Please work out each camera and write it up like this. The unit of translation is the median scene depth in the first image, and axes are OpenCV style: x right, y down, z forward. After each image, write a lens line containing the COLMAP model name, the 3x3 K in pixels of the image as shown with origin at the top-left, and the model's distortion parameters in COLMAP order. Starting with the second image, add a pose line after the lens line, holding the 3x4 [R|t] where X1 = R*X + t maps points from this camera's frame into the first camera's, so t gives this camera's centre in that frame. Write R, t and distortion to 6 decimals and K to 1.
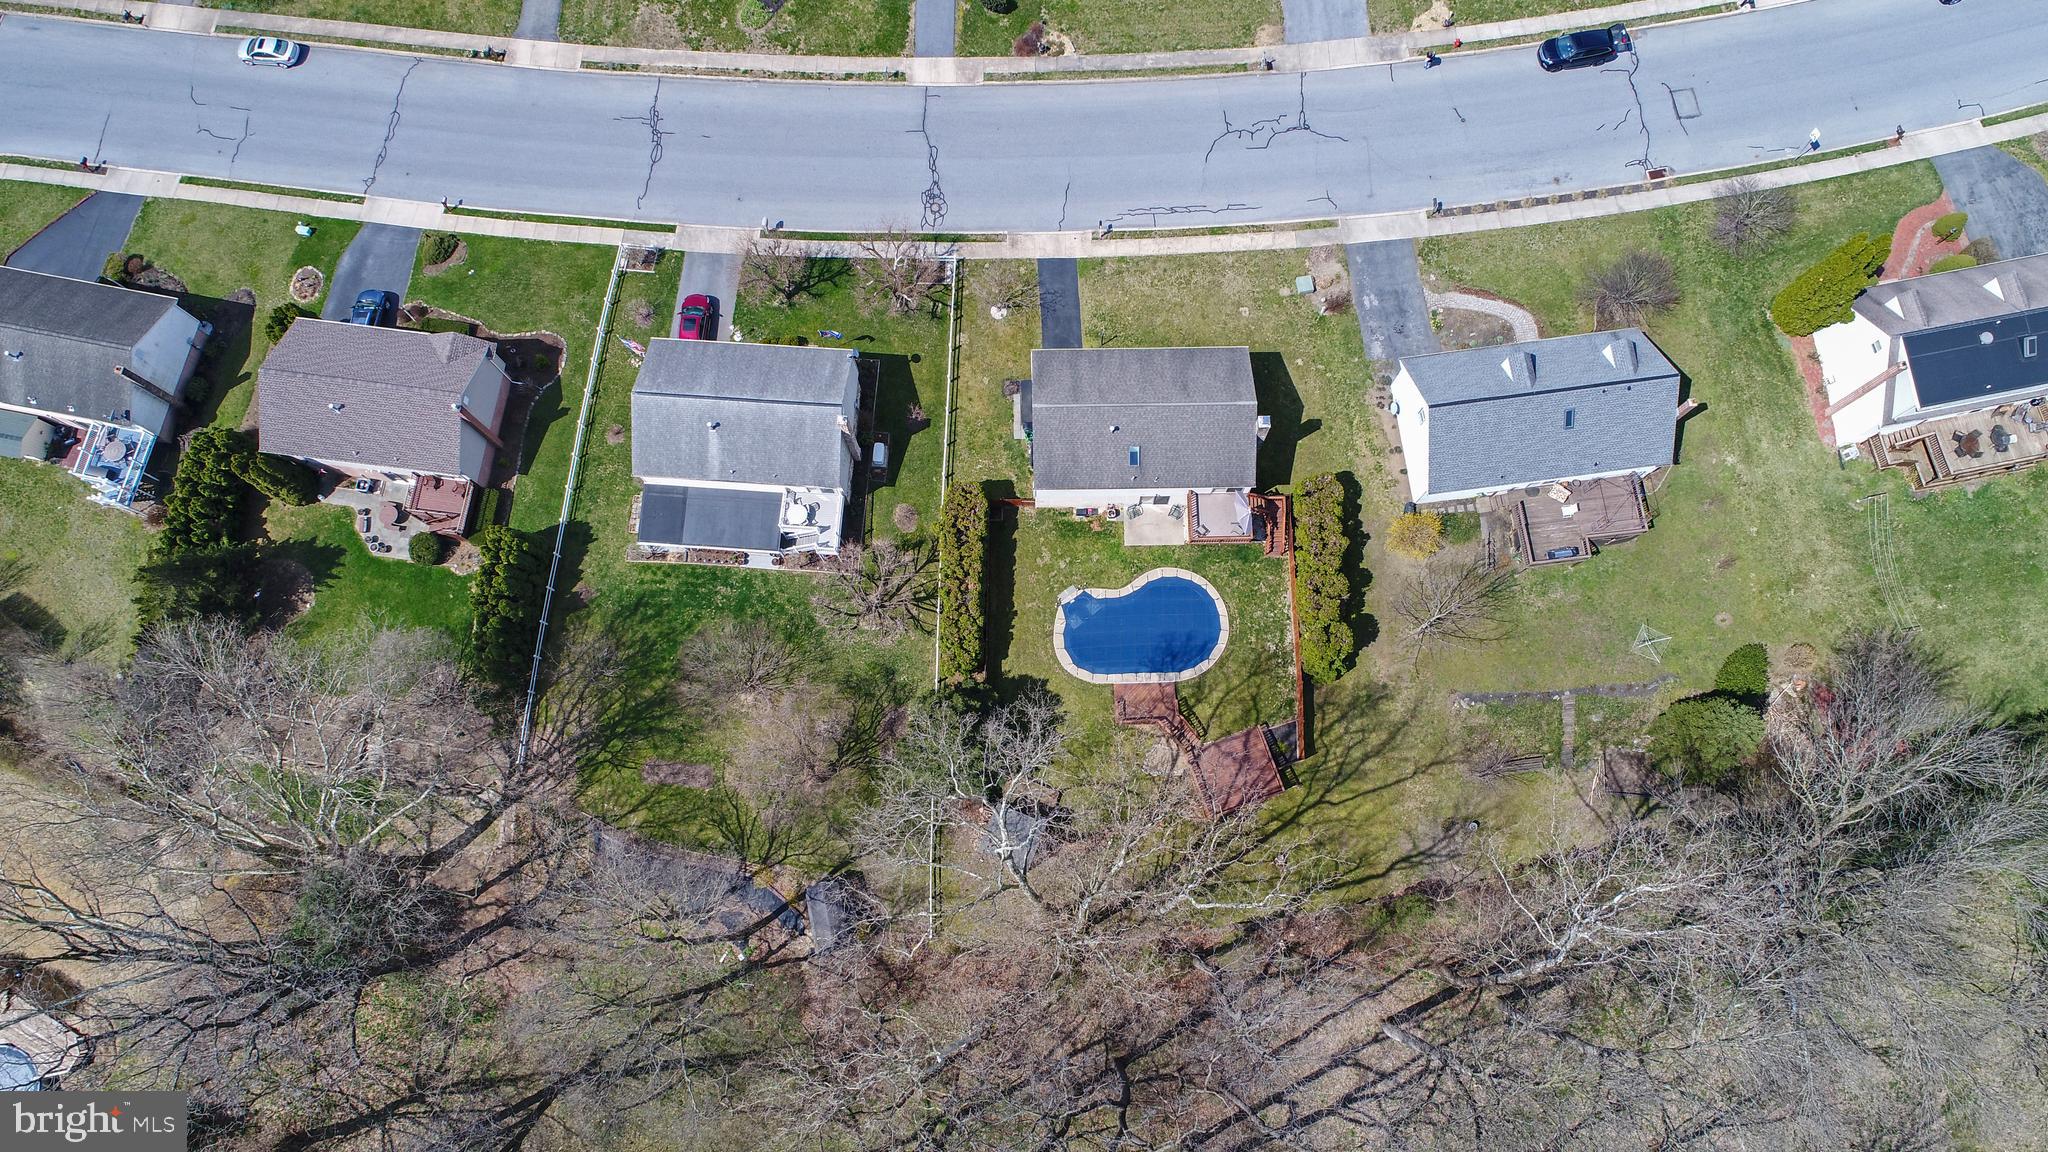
lens RADIAL K [[1374.7, 0, 1025.4], [0, 1374.7, 574.5], [0, 0, 1]] dist [-0.002535, 0.003050]
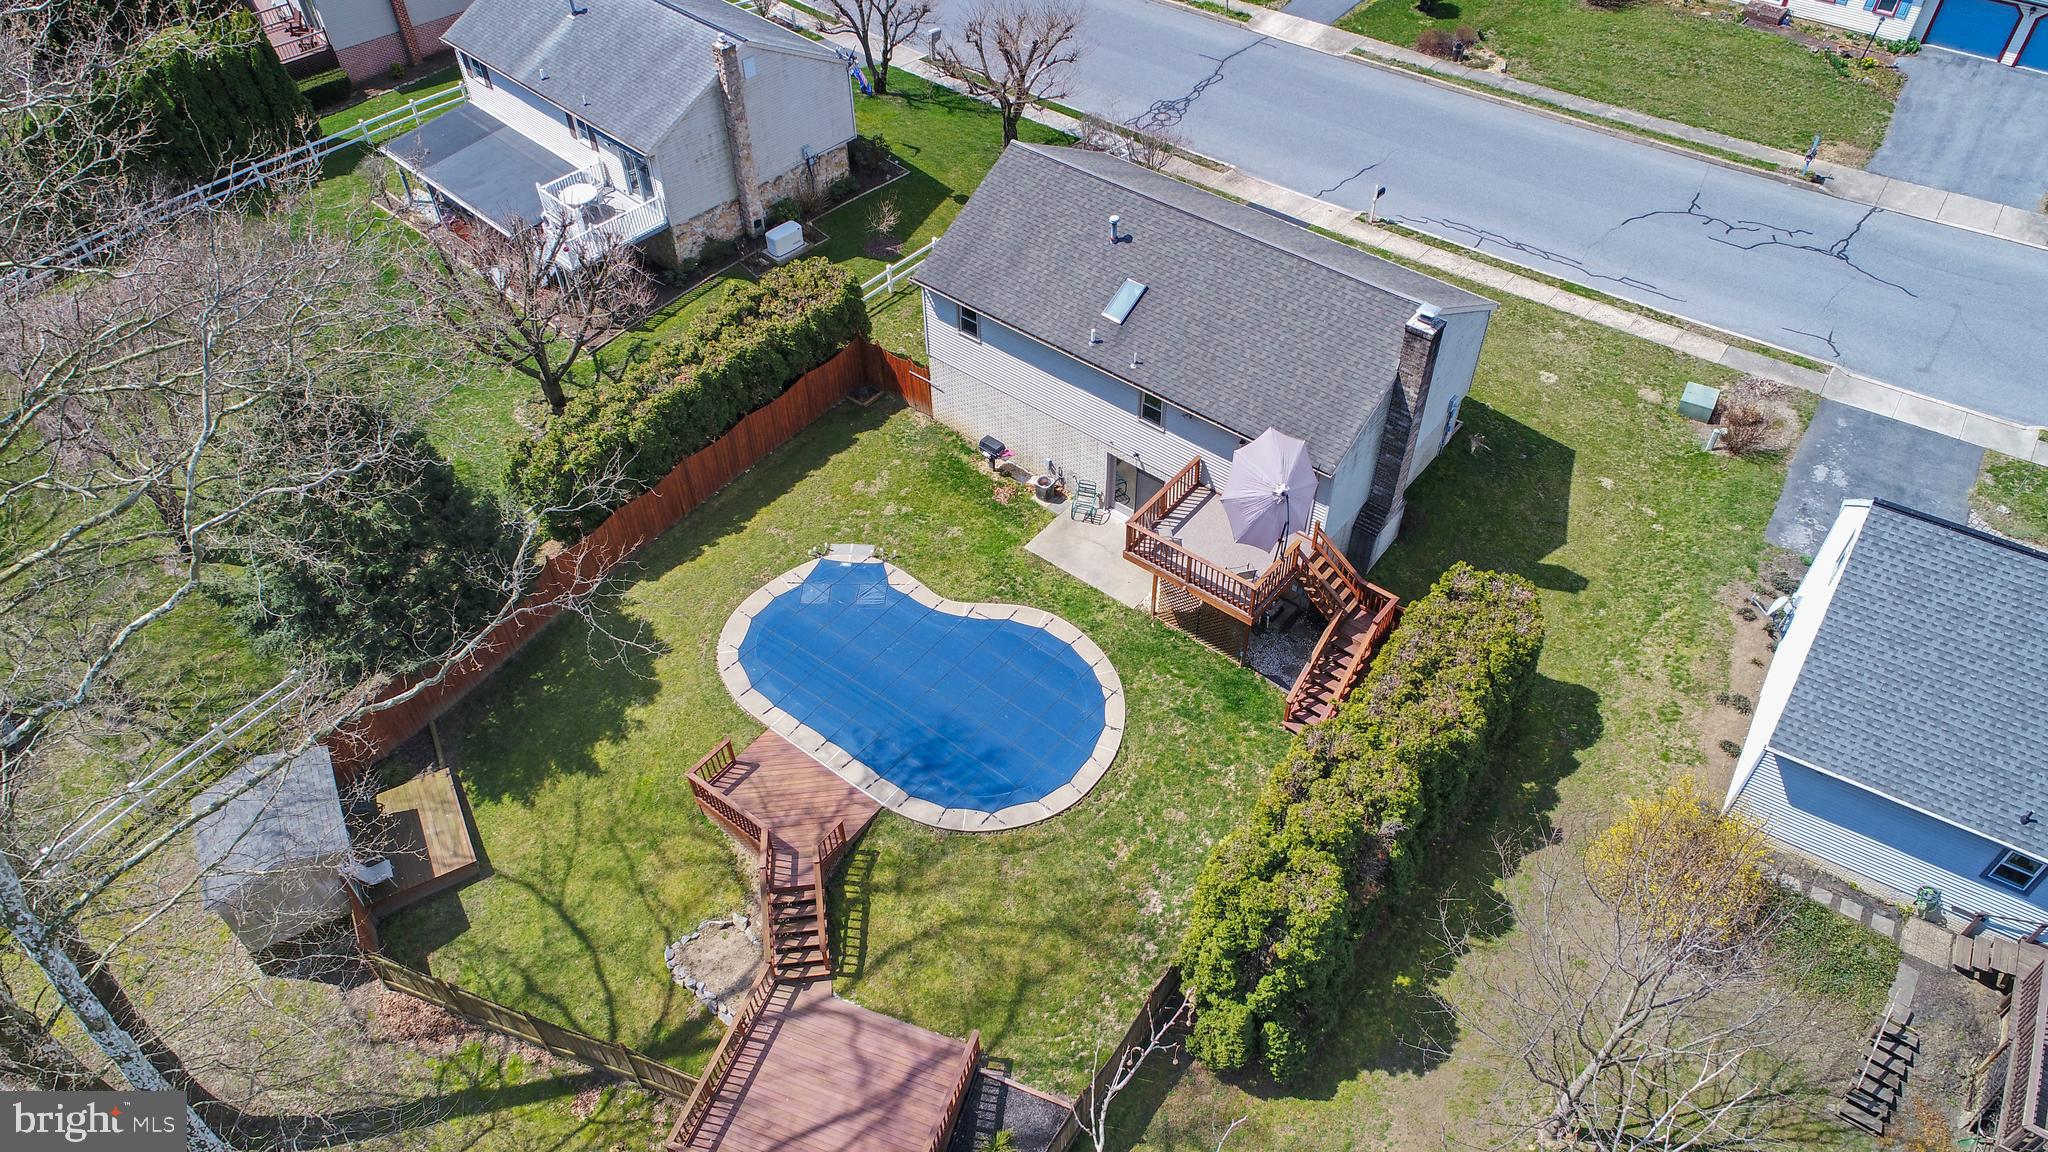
lens RADIAL K [[1374.7, 0, 1027.2], [0, 1374.7, 574.1], [0, 0, 1]] dist [-0.002535, 0.003050]
pose [[0.771563, 0.461528, -0.437815, 0.258984], [-0.619793, 0.700445, -0.353883, 0.134062], [0.143338, 0.544398, 0.826489, 0.618774]]
